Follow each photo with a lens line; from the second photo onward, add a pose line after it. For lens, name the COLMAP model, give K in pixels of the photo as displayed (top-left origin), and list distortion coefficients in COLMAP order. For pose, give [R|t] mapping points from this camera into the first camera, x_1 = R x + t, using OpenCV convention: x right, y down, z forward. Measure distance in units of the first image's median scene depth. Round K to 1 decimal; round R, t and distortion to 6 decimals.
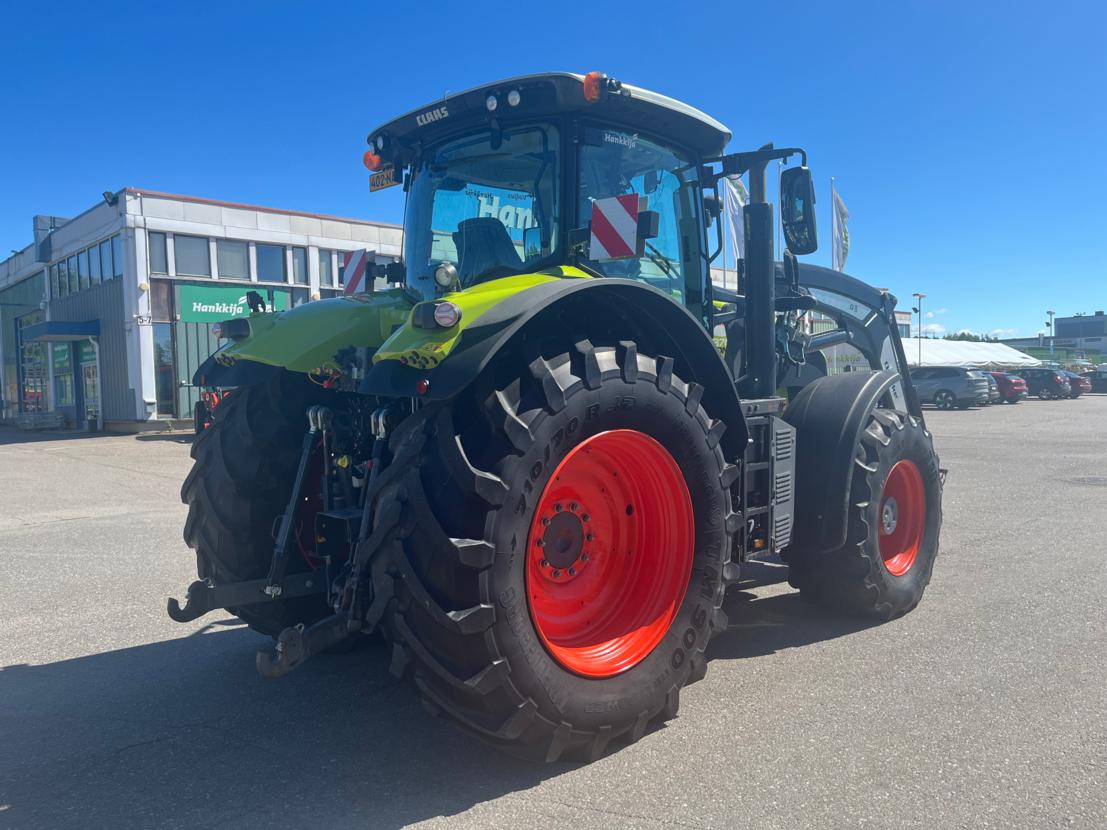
lens RADIAL K [[838.0, 0, 556.5], [0, 838.0, 409.8], [0, 0, 1]] dist [0.081112, -0.092811]
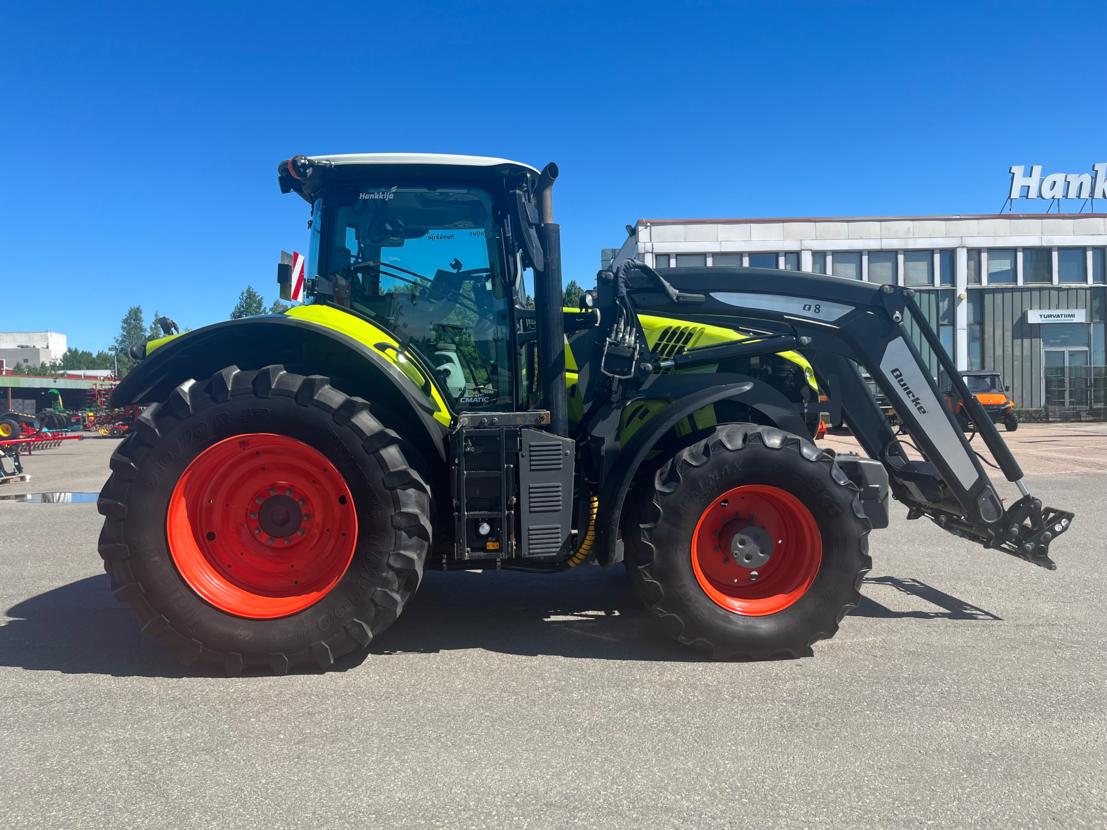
lens RADIAL K [[864.1, 0, 572.4], [0, 864.1, 408.1], [0, 0, 1]] dist [0.021673, -0.007768]
pose [[0.745602, 0.017615, -0.666158, 0.849254], [-0.019612, 0.999798, 0.004486, -0.019850], [0.666102, 0.009720, 0.745797, 0.201411]]
